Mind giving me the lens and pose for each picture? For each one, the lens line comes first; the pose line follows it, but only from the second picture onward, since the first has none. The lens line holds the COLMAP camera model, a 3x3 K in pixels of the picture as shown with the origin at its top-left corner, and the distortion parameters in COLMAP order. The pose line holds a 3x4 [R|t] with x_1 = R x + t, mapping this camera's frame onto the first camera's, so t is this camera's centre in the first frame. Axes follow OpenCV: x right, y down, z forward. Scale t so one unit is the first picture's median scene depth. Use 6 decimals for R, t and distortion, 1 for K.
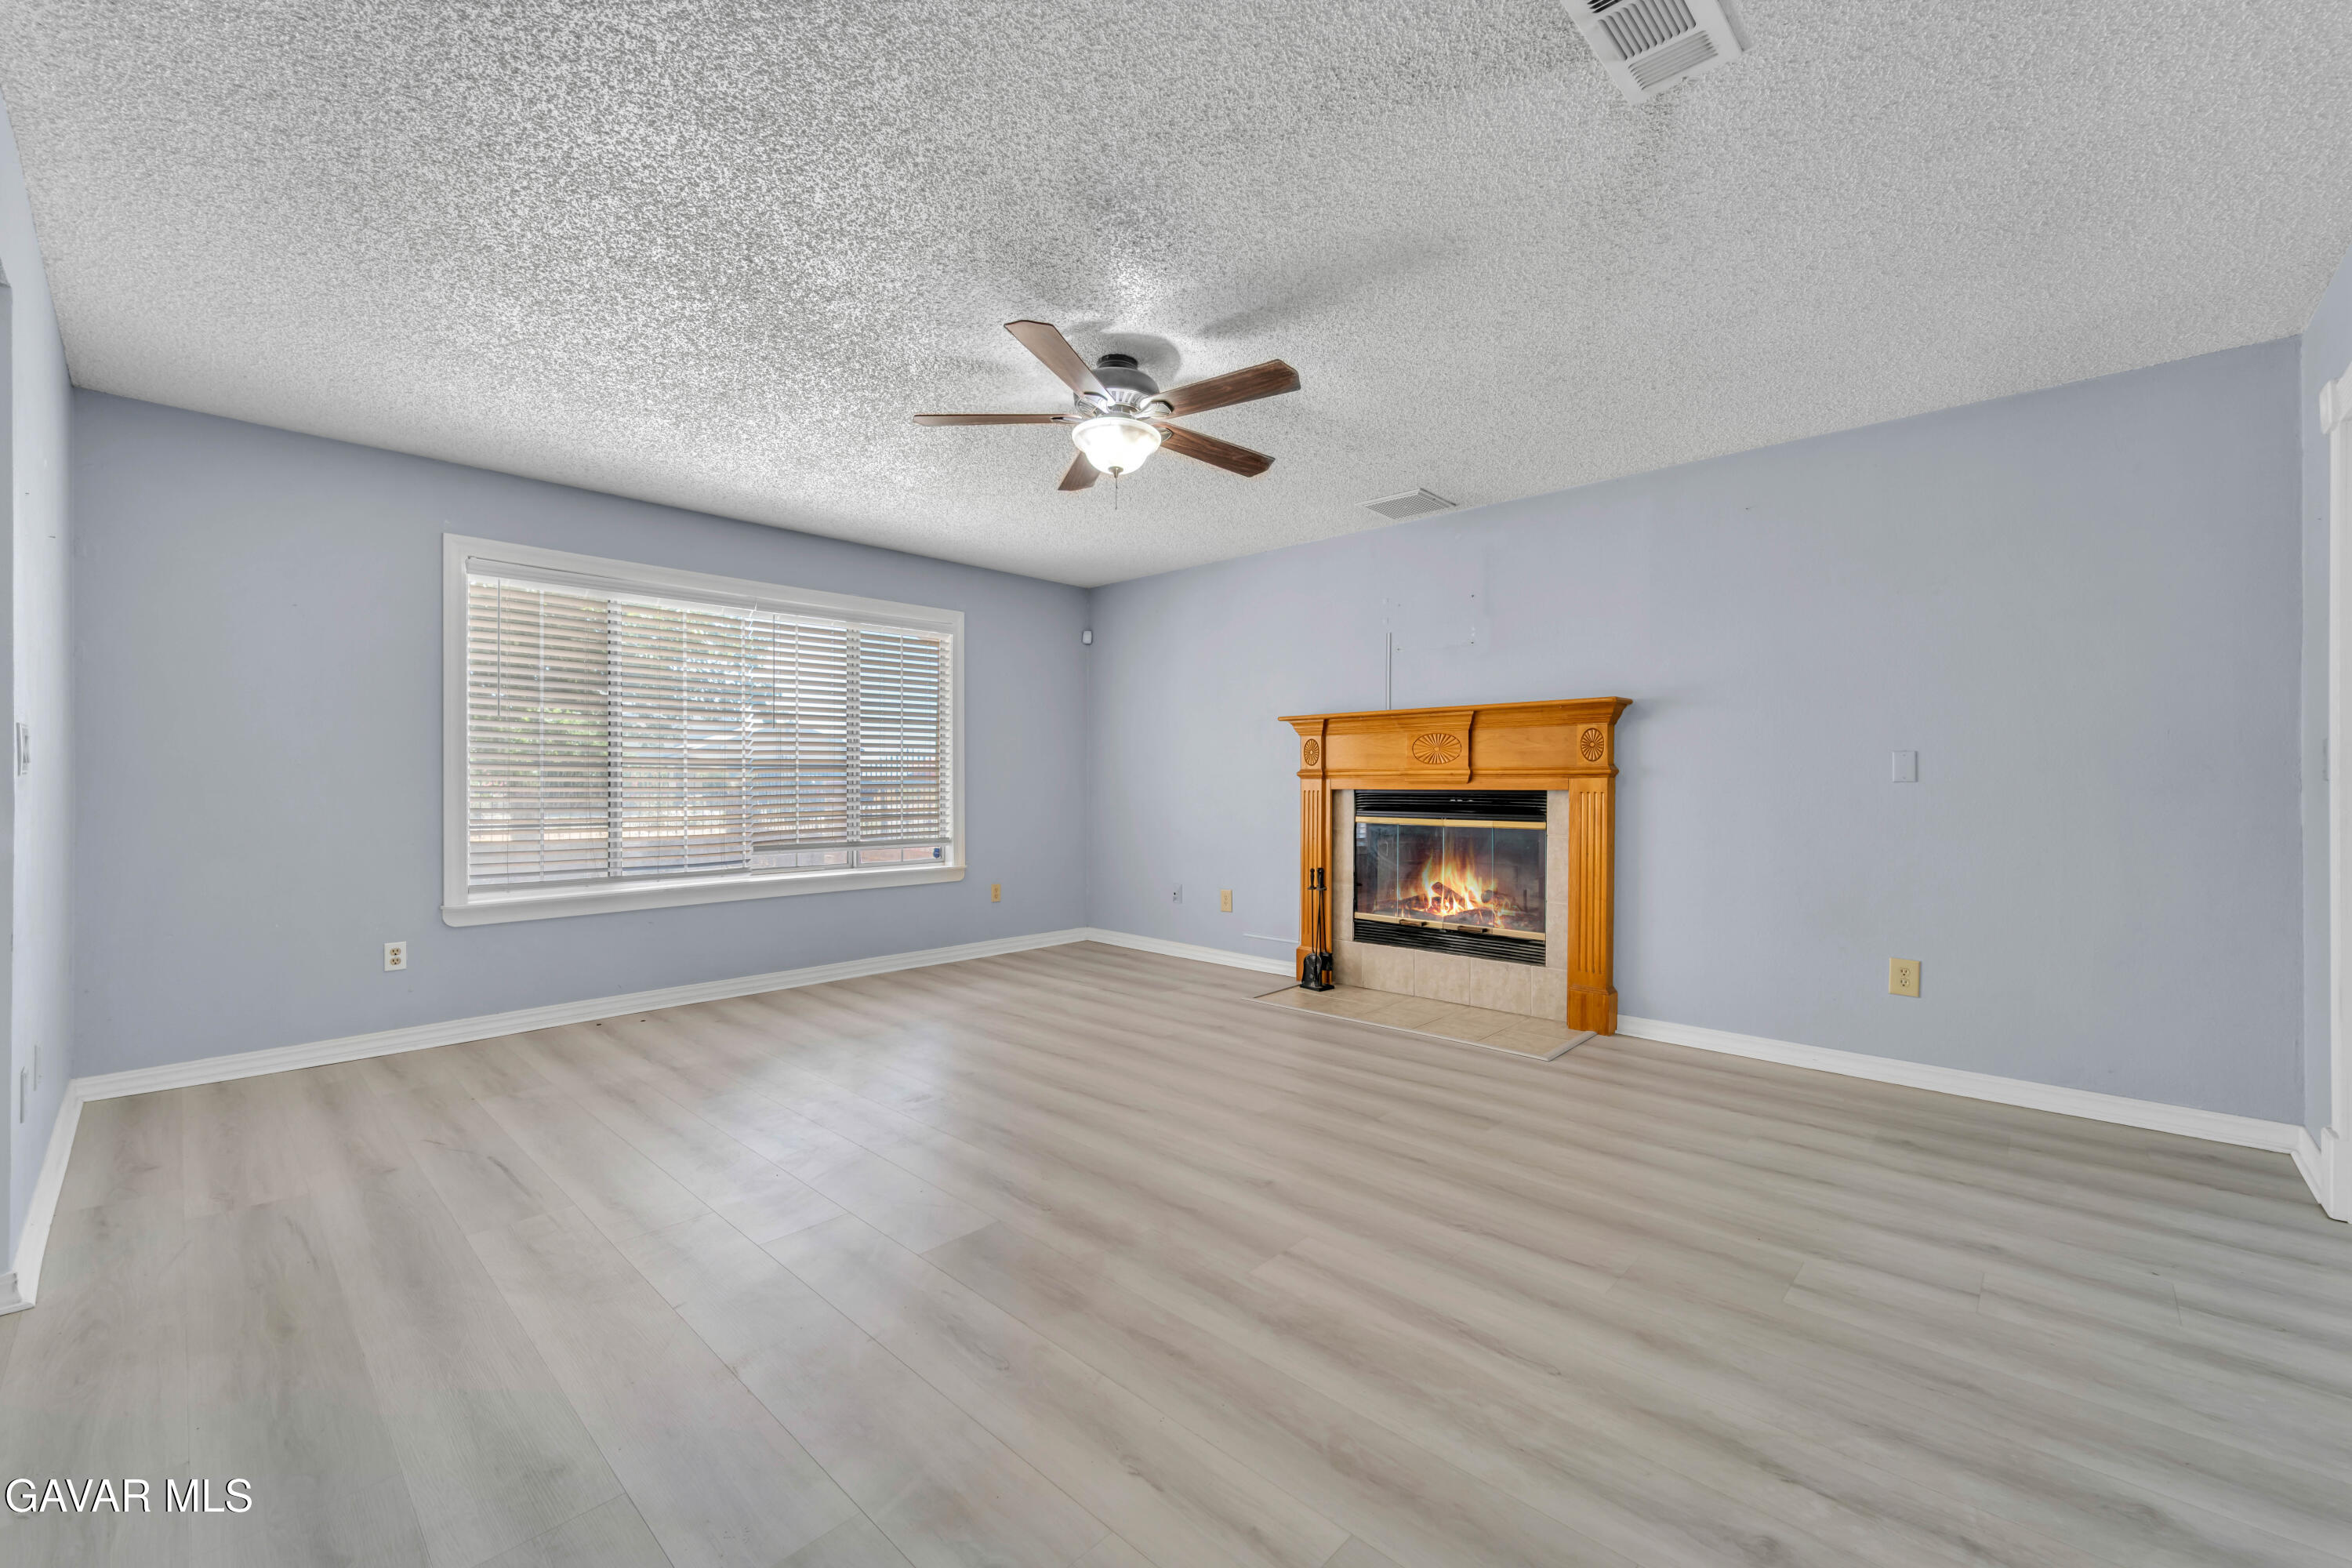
lens RADIAL K [[945.9, 0, 1162.8], [0, 945.9, 781.7], [0, 0, 1]] dist [0.002407, -0.001528]
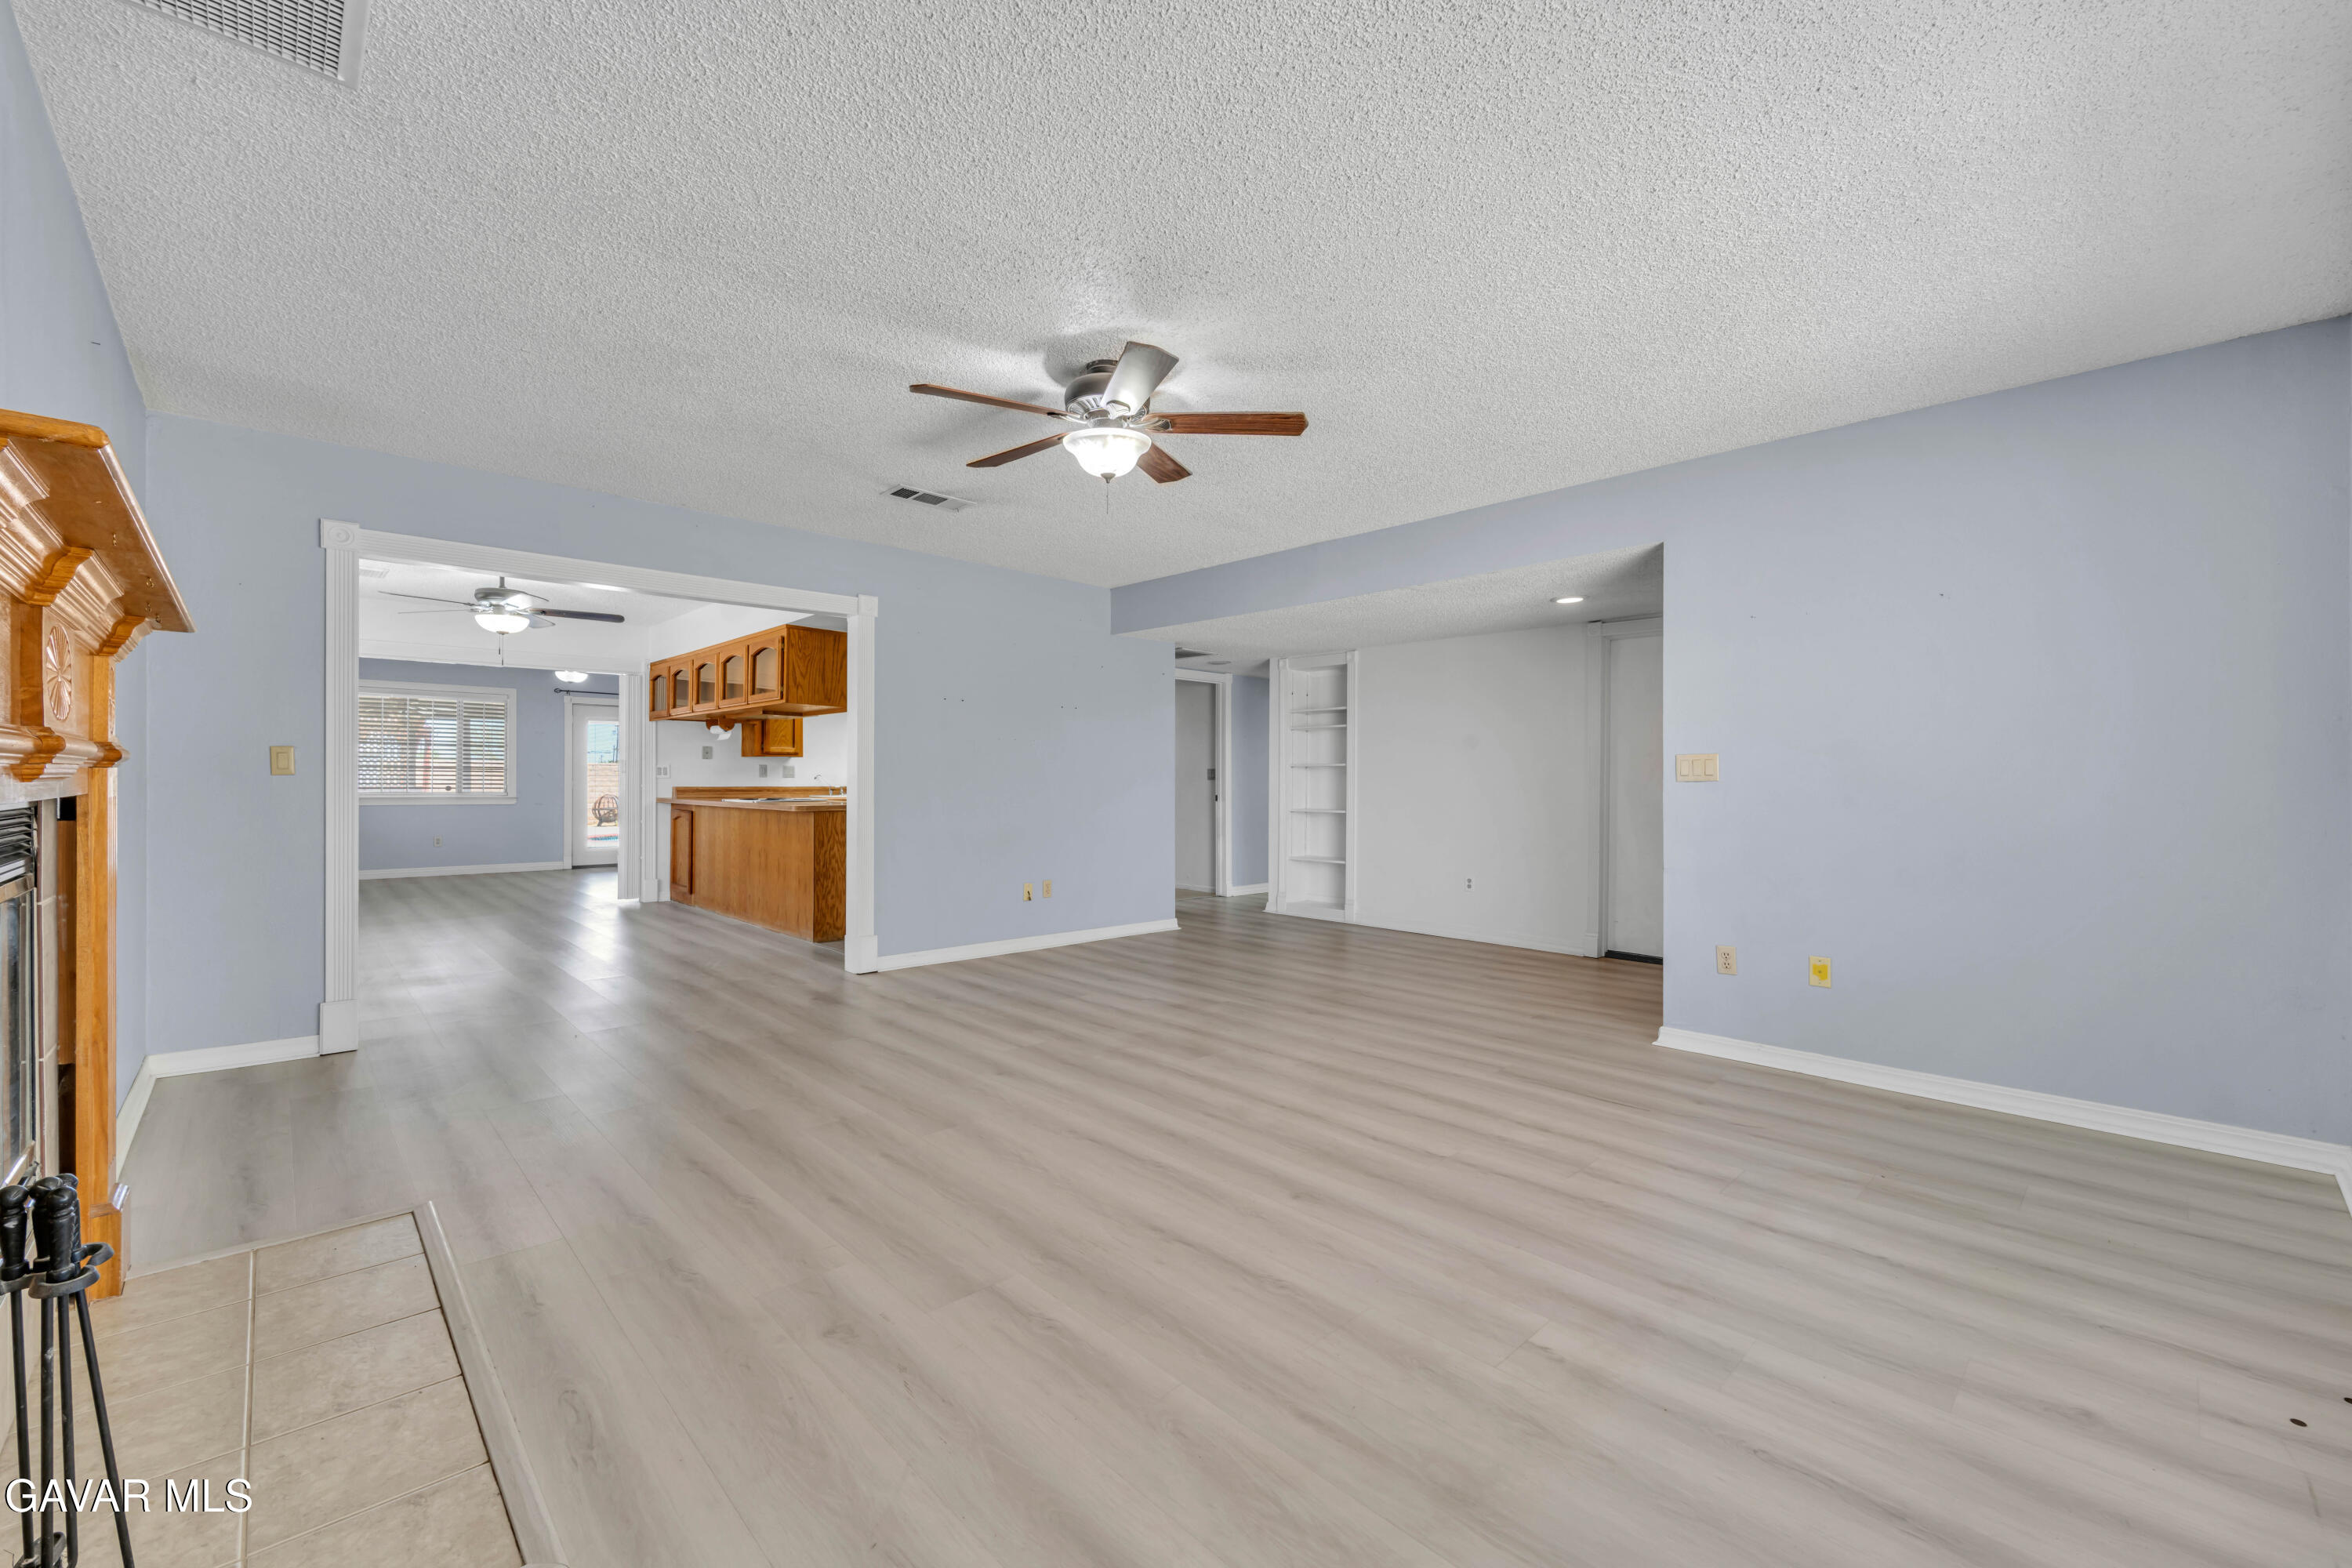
lens RADIAL K [[945.9, 0, 1152.2], [0, 945.9, 787.2], [0, 0, 1]] dist [0.002407, -0.001528]
pose [[-0.998192, -0.006263, 0.059776, -0.116956], [-0.005883, 0.999961, 0.006523, -0.000587], [-0.059815, 0.006160, -0.998190, 1.470916]]
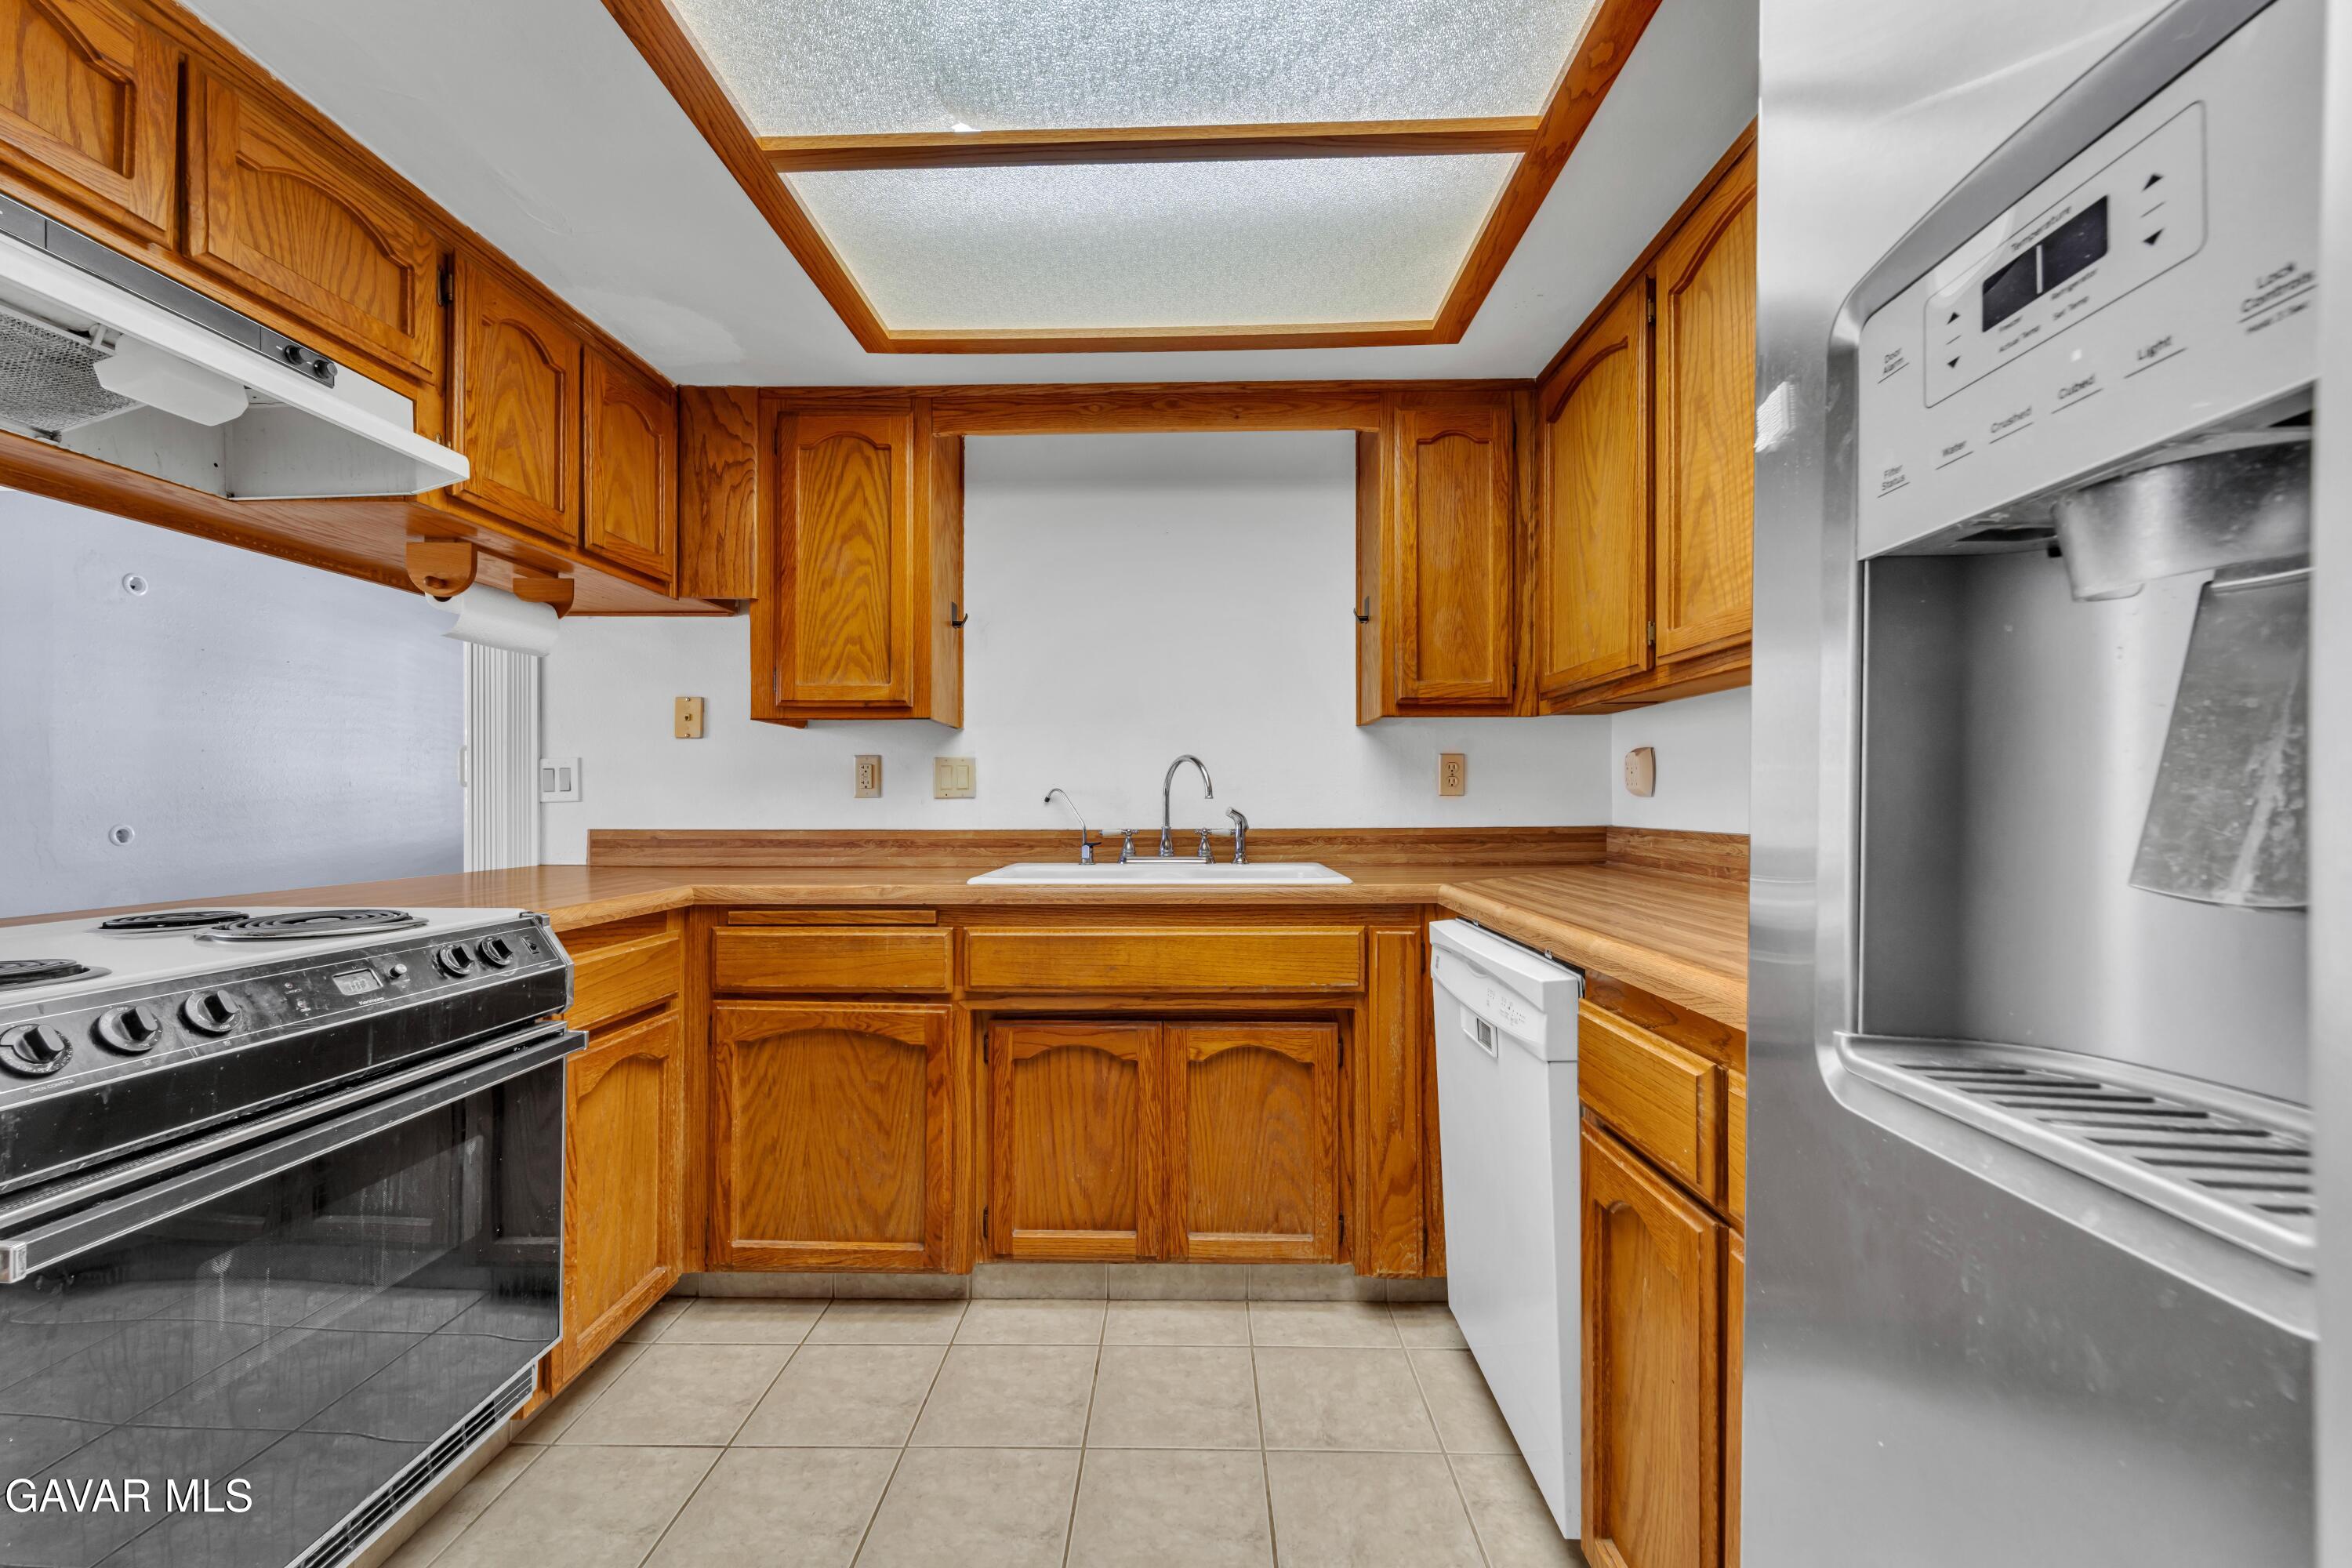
lens RADIAL K [[945.9, 0, 1165.1], [0, 945.9, 802.4], [0, 0, 1]] dist [0.002407, -0.001528]
pose [[-0.679365, -0.007167, 0.733766, 0.297438], [-0.006181, 0.999973, 0.004044, -0.004600], [-0.733775, -0.001788, -0.679390, -0.370494]]
